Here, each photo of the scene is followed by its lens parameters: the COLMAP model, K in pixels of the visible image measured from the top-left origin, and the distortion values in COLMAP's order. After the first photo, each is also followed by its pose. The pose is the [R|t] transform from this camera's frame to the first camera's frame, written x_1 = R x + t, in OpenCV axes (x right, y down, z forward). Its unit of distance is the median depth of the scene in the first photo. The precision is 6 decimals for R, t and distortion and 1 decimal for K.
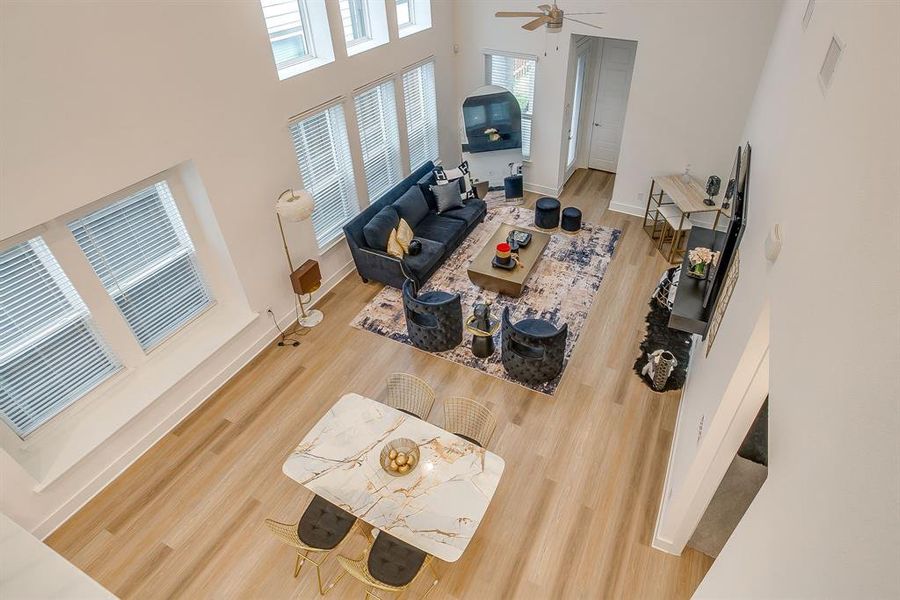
lens RADIAL K [[493.9, 0, 496.8], [0, 493.9, 252.0], [0, 0, 1]] dist [-0.020301, 0.000649]
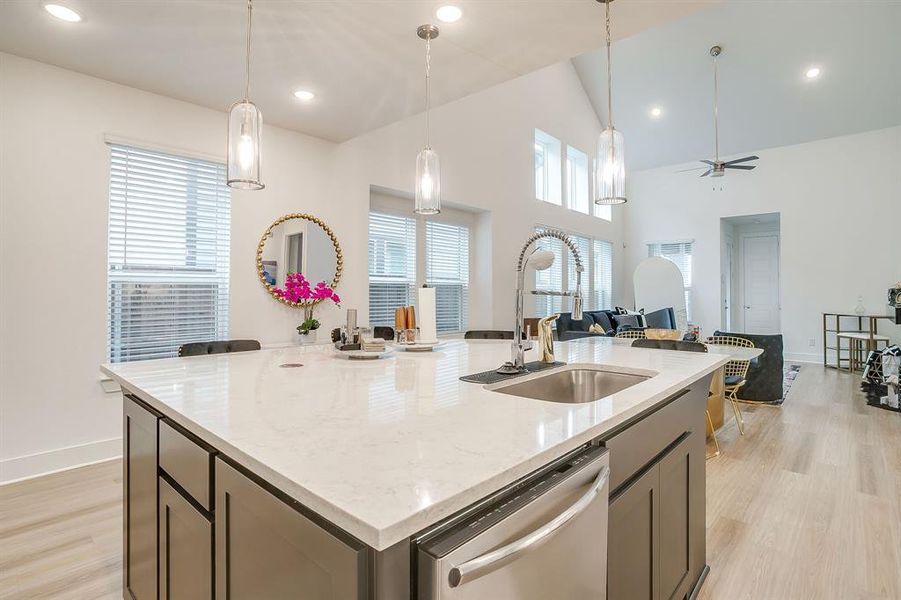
lens RADIAL K [[456.1, 0, 452.2], [0, 456.1, 290.1], [0, 0, 1]] dist [-0.069398, 0.044887]
pose [[0.952211, -0.013776, -0.305130, -0.205432], [-0.167874, 0.810967, -0.560491, 0.608305], [0.255172, 0.584929, 0.769899, -0.009963]]
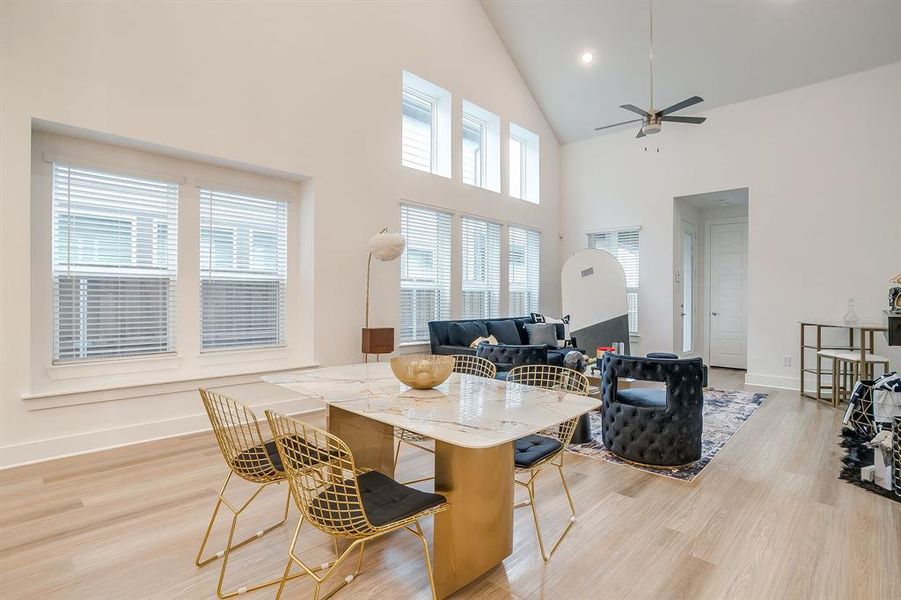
lens RADIAL K [[451.7, 0, 448.2], [0, 451.7, 302.6], [0, 0, 1]] dist [-0.062297, 0.039646]
pose [[0.944106, -0.004797, -0.329606, 0.011539], [-0.185404, 0.819022, -0.542982, 0.389615], [0.272559, 0.573742, 0.772354, 0.316959]]
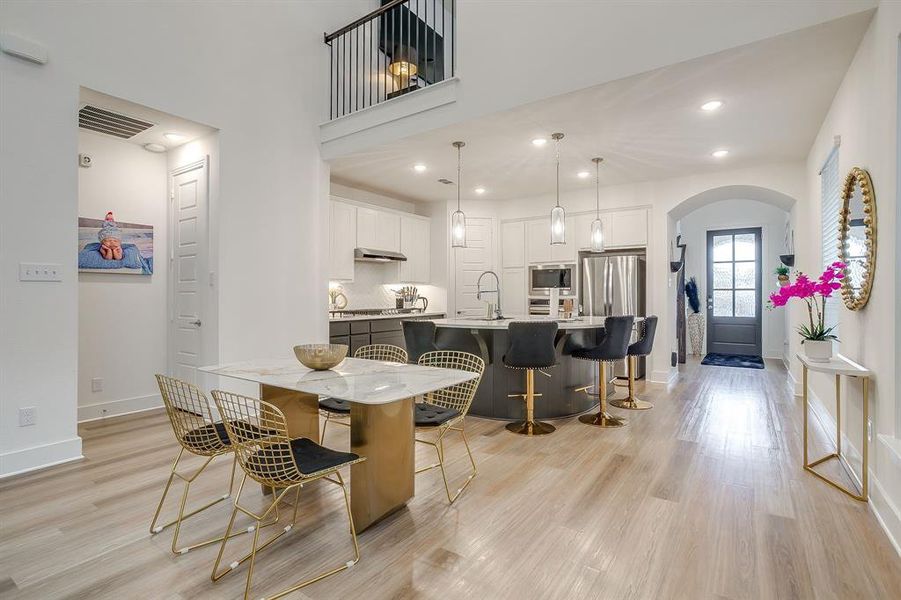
lens RADIAL K [[444.7, 0, 448.0], [0, 444.7, 293.3], [0, 0, 1]] dist [-0.048708, 0.036411]
pose [[-0.984760, -0.009245, 0.173674, -0.301382], [0.092604, 0.817392, 0.568590, -0.014484], [-0.147216, 0.576008, -0.804079, 0.875481]]
